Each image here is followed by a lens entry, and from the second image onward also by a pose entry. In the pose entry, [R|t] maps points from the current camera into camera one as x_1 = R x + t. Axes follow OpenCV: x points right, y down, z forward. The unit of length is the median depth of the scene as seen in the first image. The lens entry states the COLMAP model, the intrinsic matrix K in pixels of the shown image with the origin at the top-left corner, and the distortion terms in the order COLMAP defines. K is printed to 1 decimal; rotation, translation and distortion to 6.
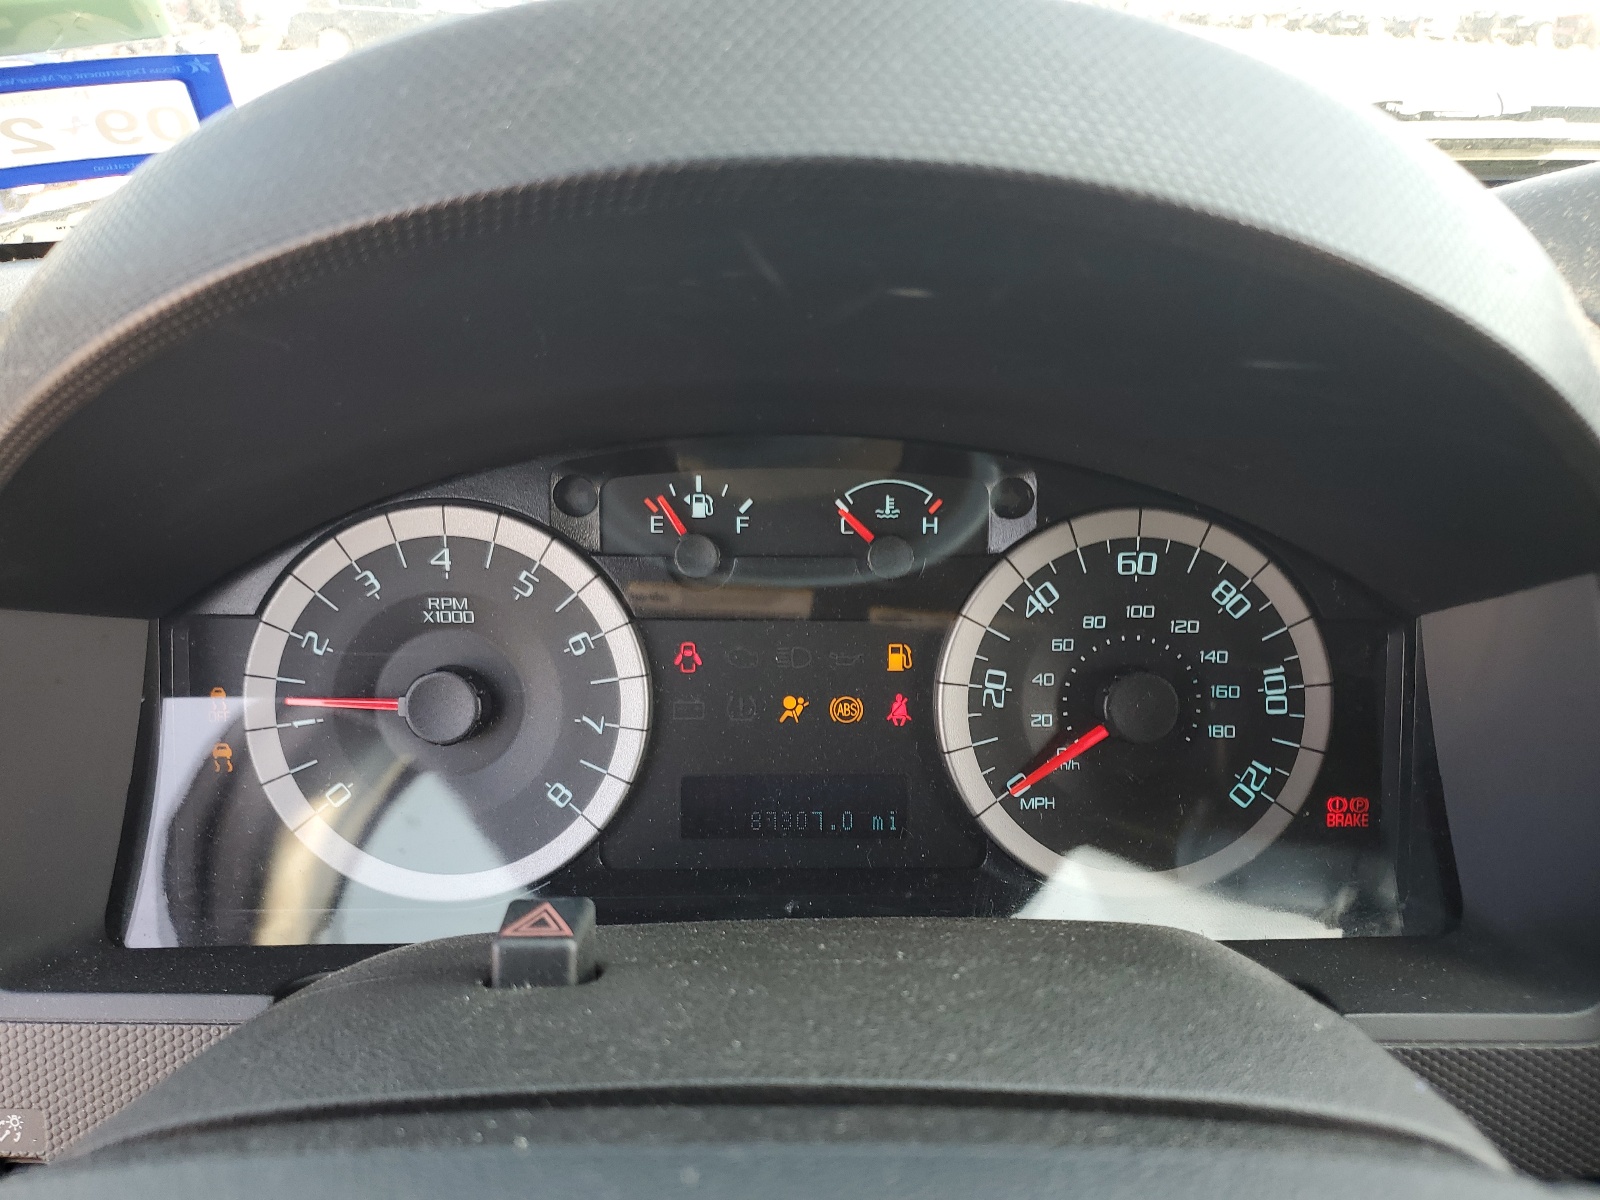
lens RADIAL K [[1223.5, 0, 798.3], [0, 1223.5, 601.6], [0, 0, 1]] dist [0.002887, -0.000671]
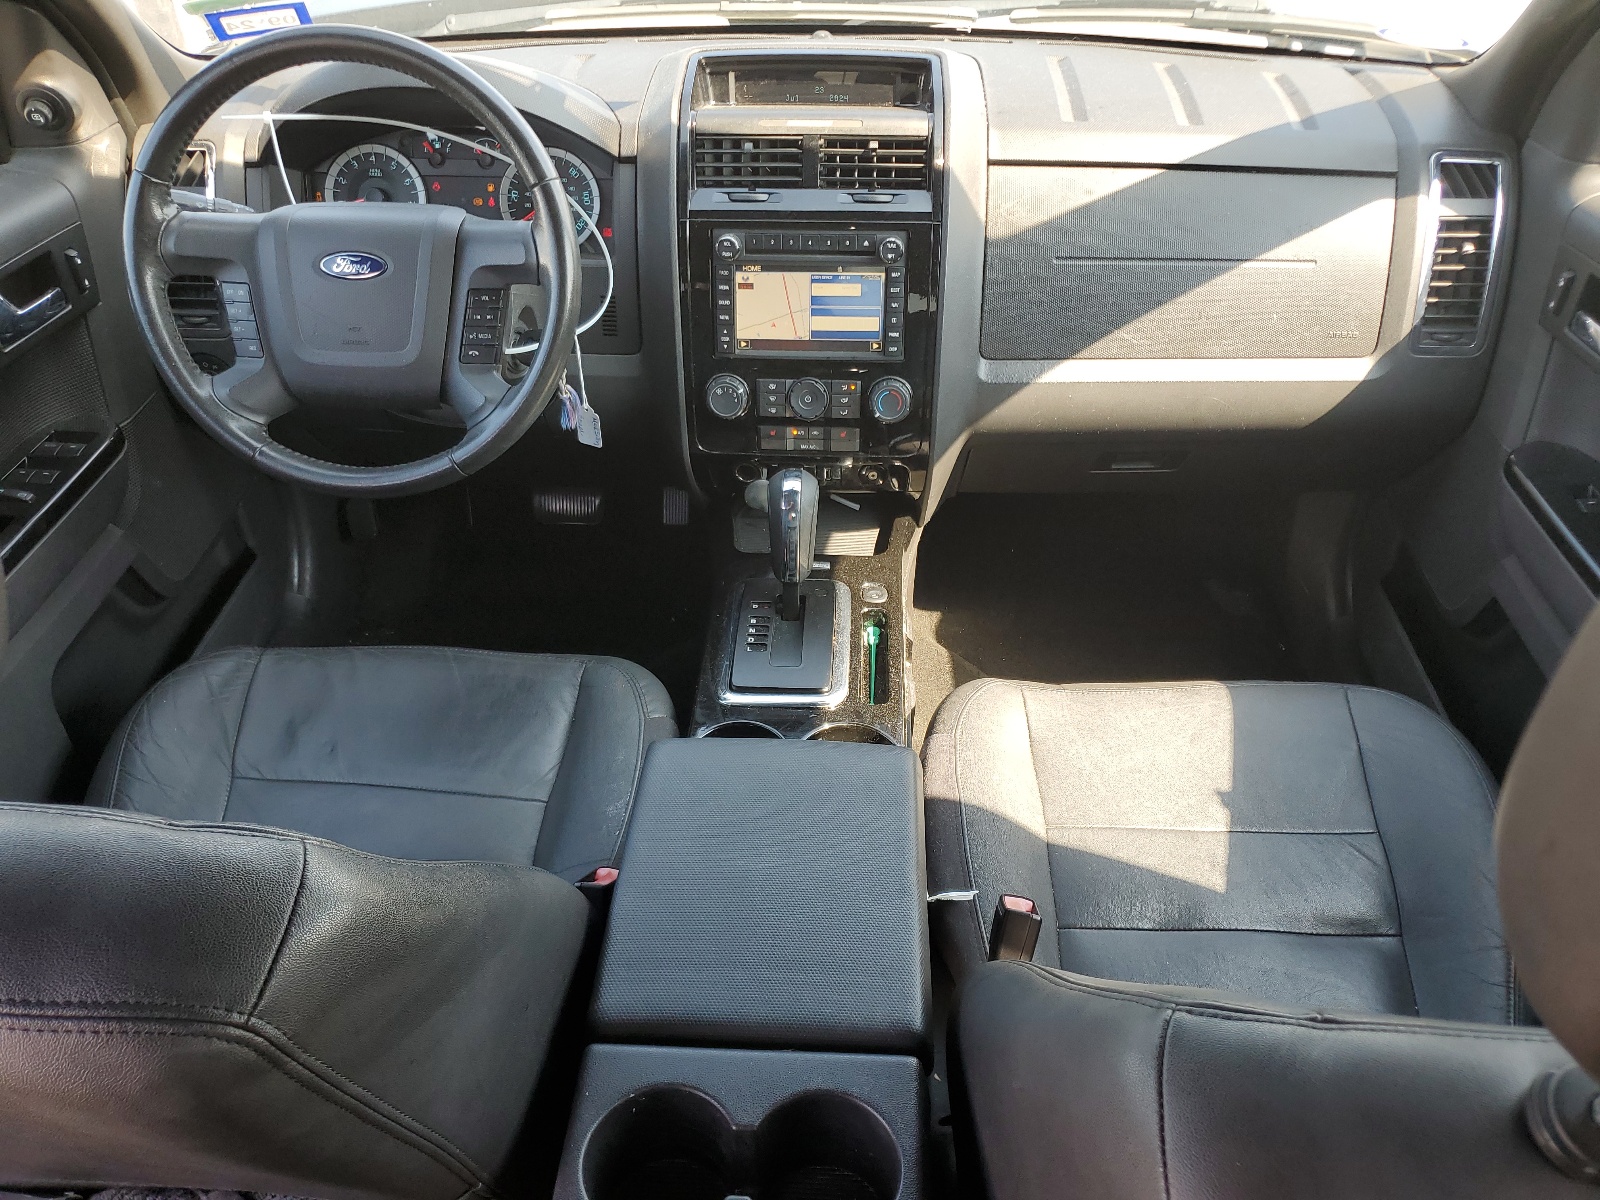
lens RADIAL K [[1223.5, 0, 801.5], [0, 1223.5, 597.4], [0, 0, 1]] dist [0.002887, -0.000671]
pose [[0.998194, 0.033689, -0.049736, 1.309510], [-0.021892, 0.975012, 0.221070, 0.435316], [0.055941, -0.219582, 0.973989, -3.018162]]
